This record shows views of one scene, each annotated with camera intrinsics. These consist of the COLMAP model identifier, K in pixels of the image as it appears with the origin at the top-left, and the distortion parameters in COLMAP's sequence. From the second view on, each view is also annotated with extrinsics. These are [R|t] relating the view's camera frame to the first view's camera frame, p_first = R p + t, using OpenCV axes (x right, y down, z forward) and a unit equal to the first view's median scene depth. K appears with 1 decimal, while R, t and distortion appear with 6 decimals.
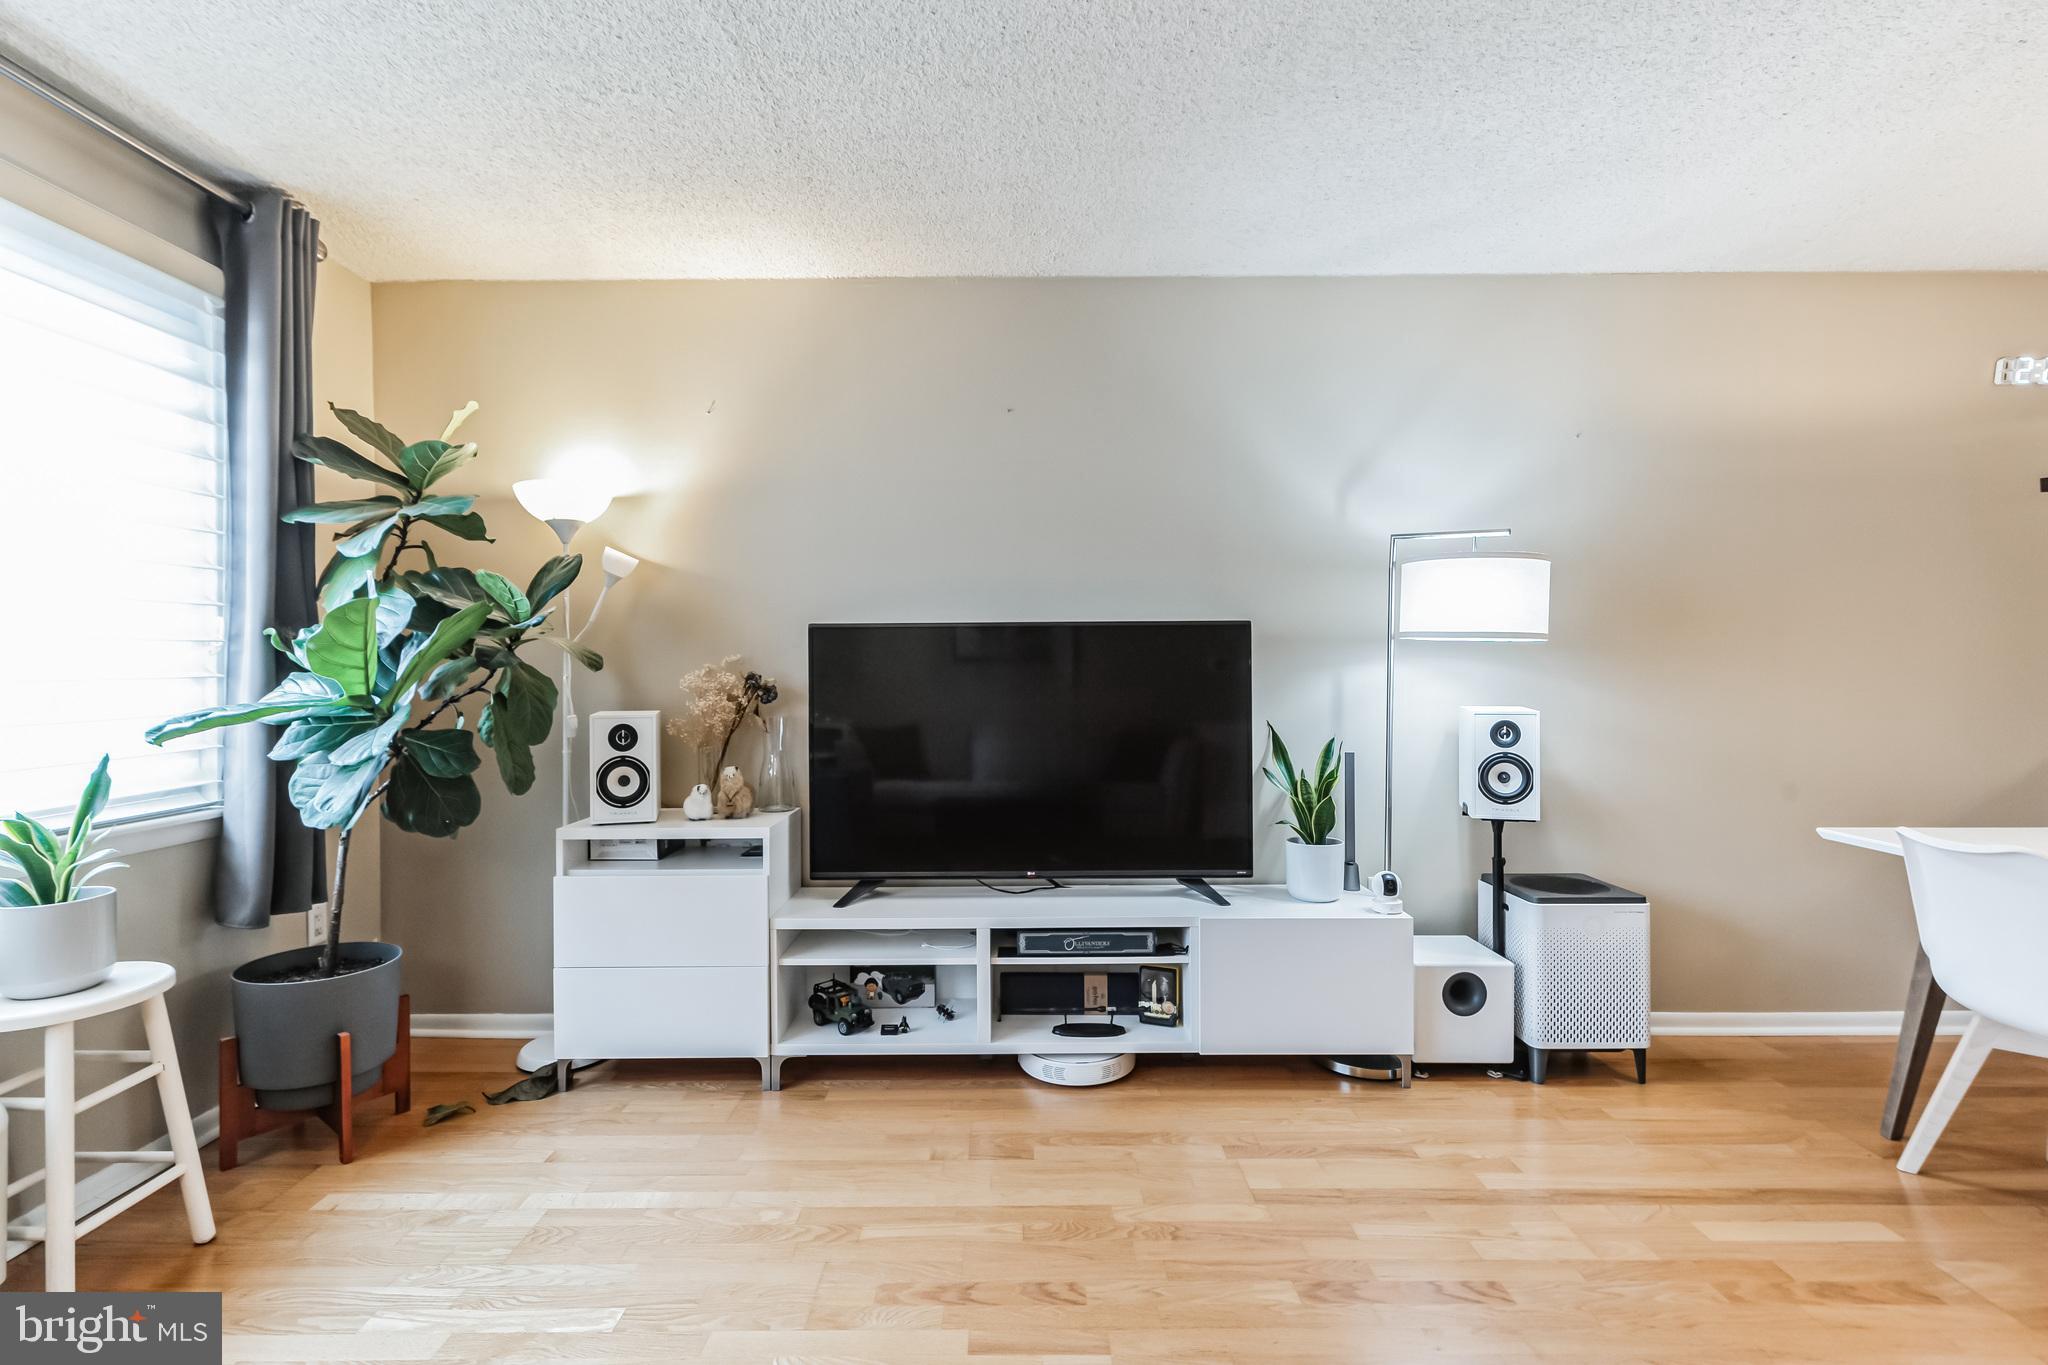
lens RADIAL K [[954.5, 0, 1017.3], [0, 954.5, 675.6], [0, 0, 1]] dist [0.002196, 0.000531]
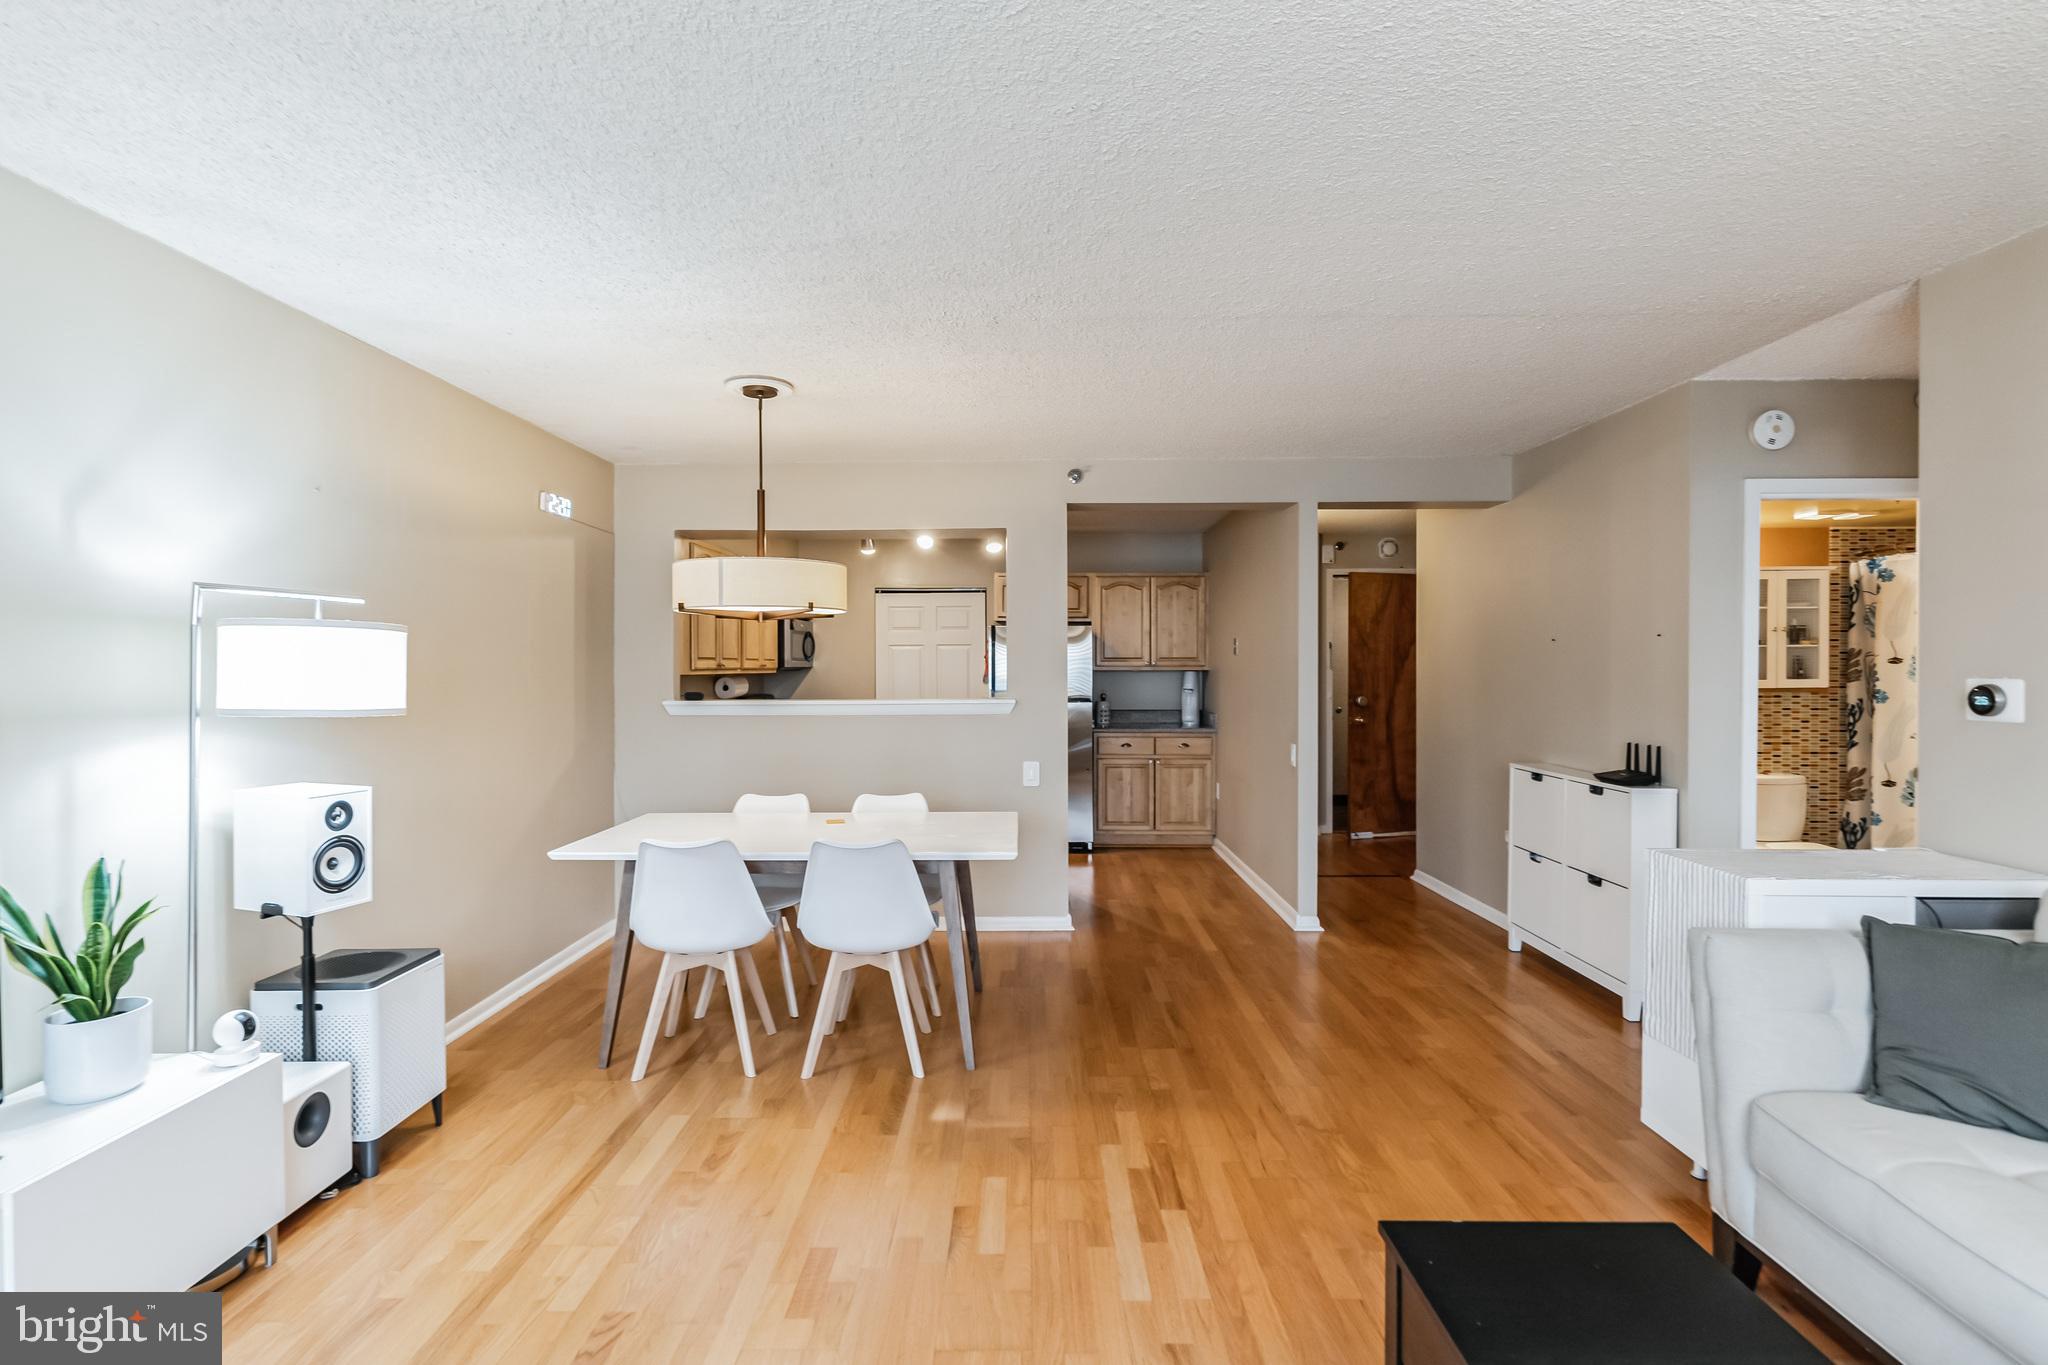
lens RADIAL K [[965.4, 0, 1020.7], [0, 965.4, 673.9], [0, 0, 1]] dist [0.002372, -0.000548]
pose [[0.007172, -0.004020, 0.999966, -0.411293], [0.013830, 0.999897, 0.003921, -0.069755], [-0.999879, 0.013801, 0.007227, 0.336865]]
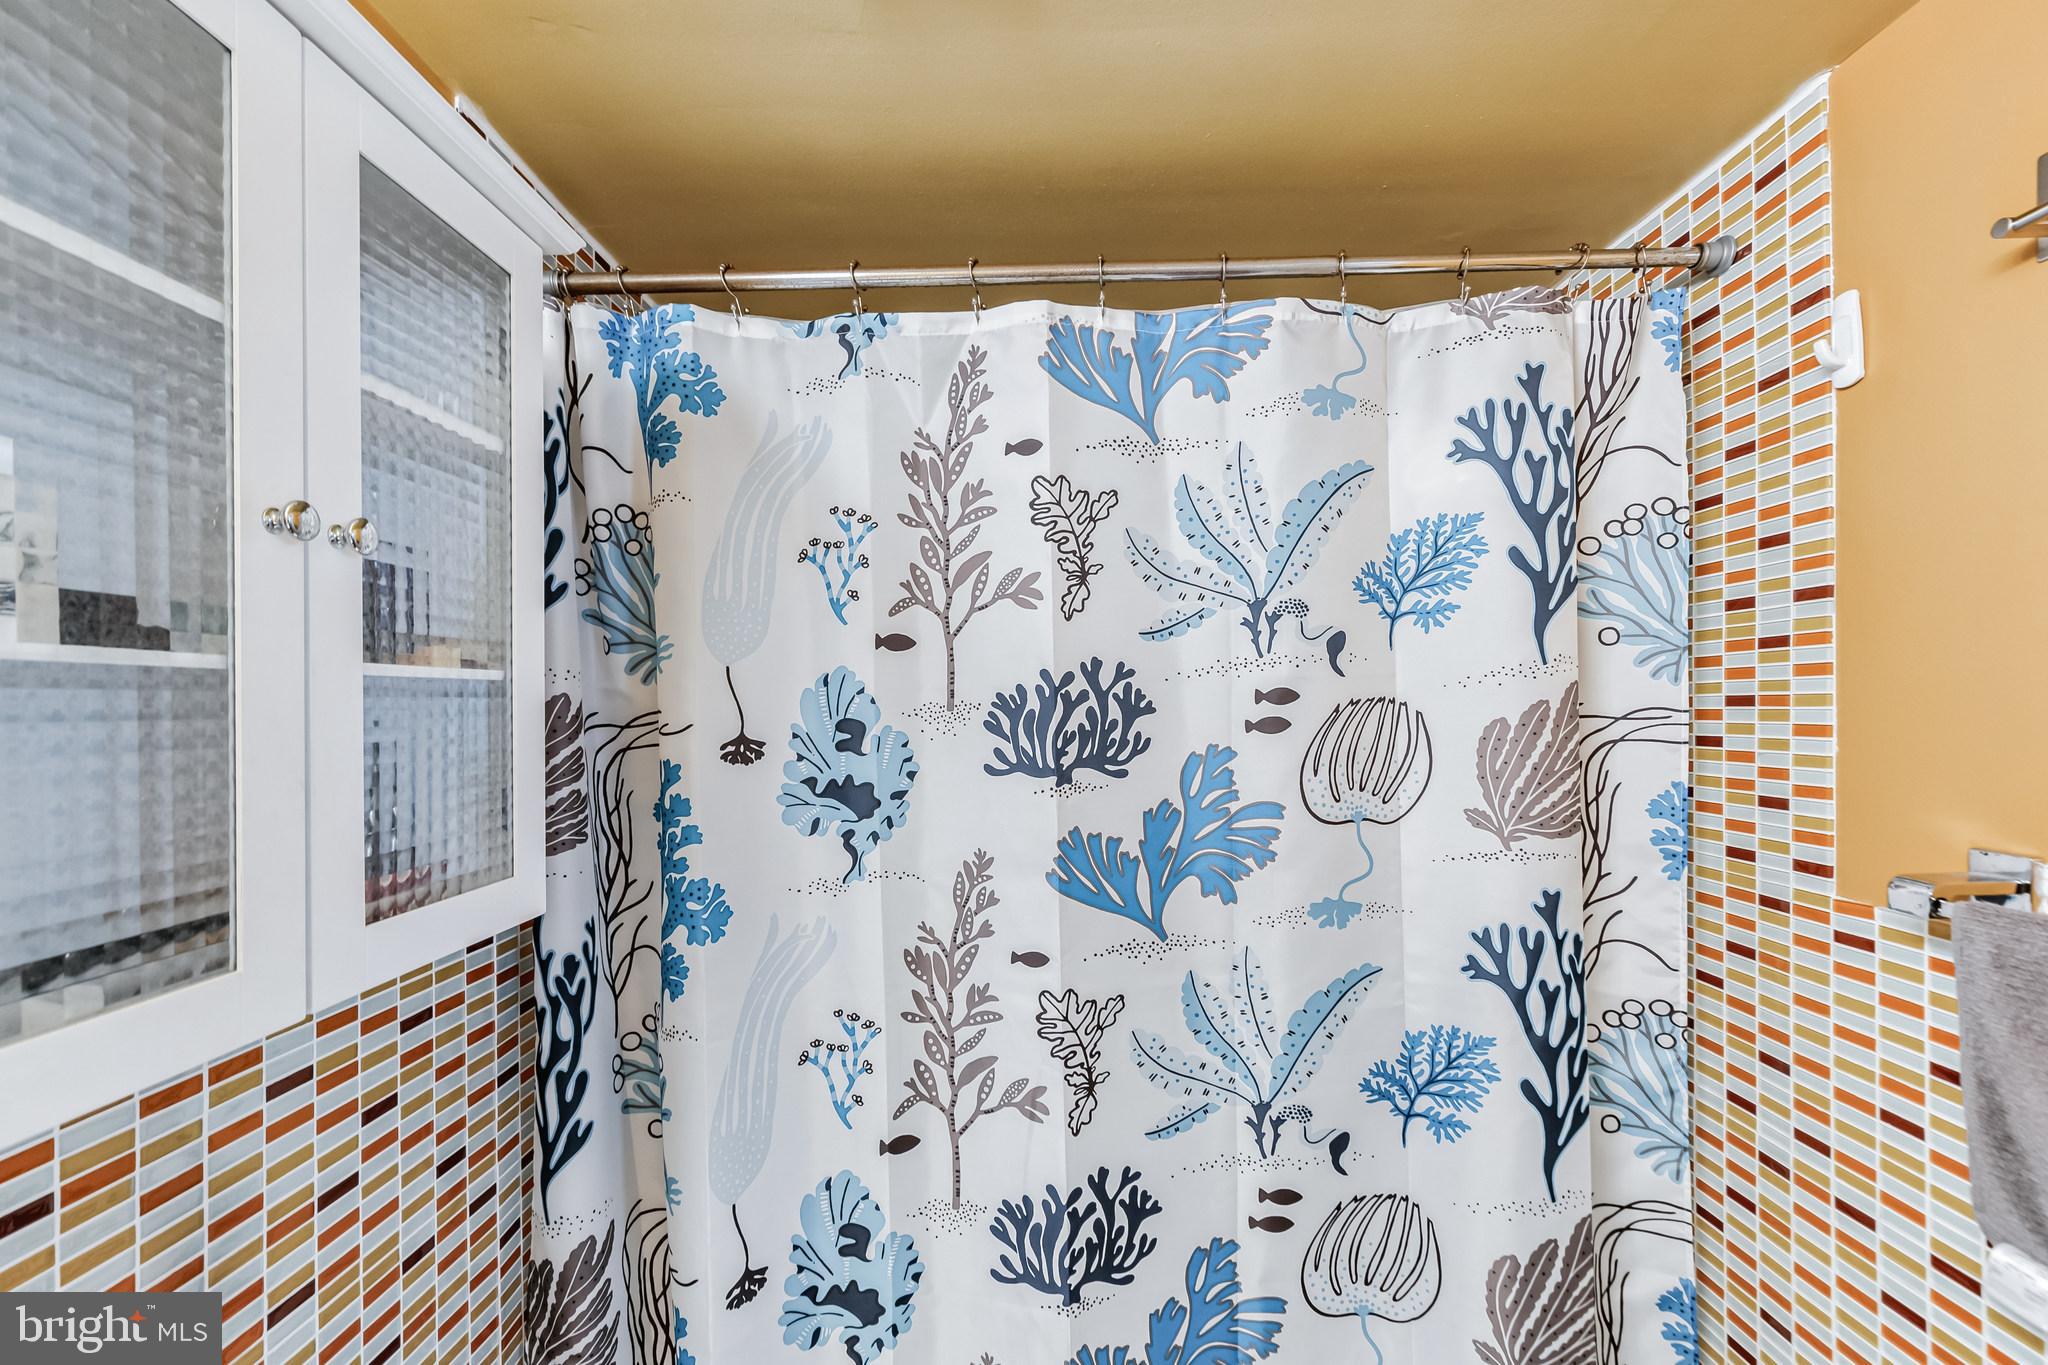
lens RADIAL K [[884.3, 0, 1024.3], [0, 884.3, 709.6], [0, 0, 1]] dist [0.000379, -0.000097]
pose [[-0.999757, 0.015247, 0.015939, 1.291604], [0.015483, 0.999771, 0.014770, -0.086689], [-0.015710, 0.015014, -0.999764, -0.906049]]
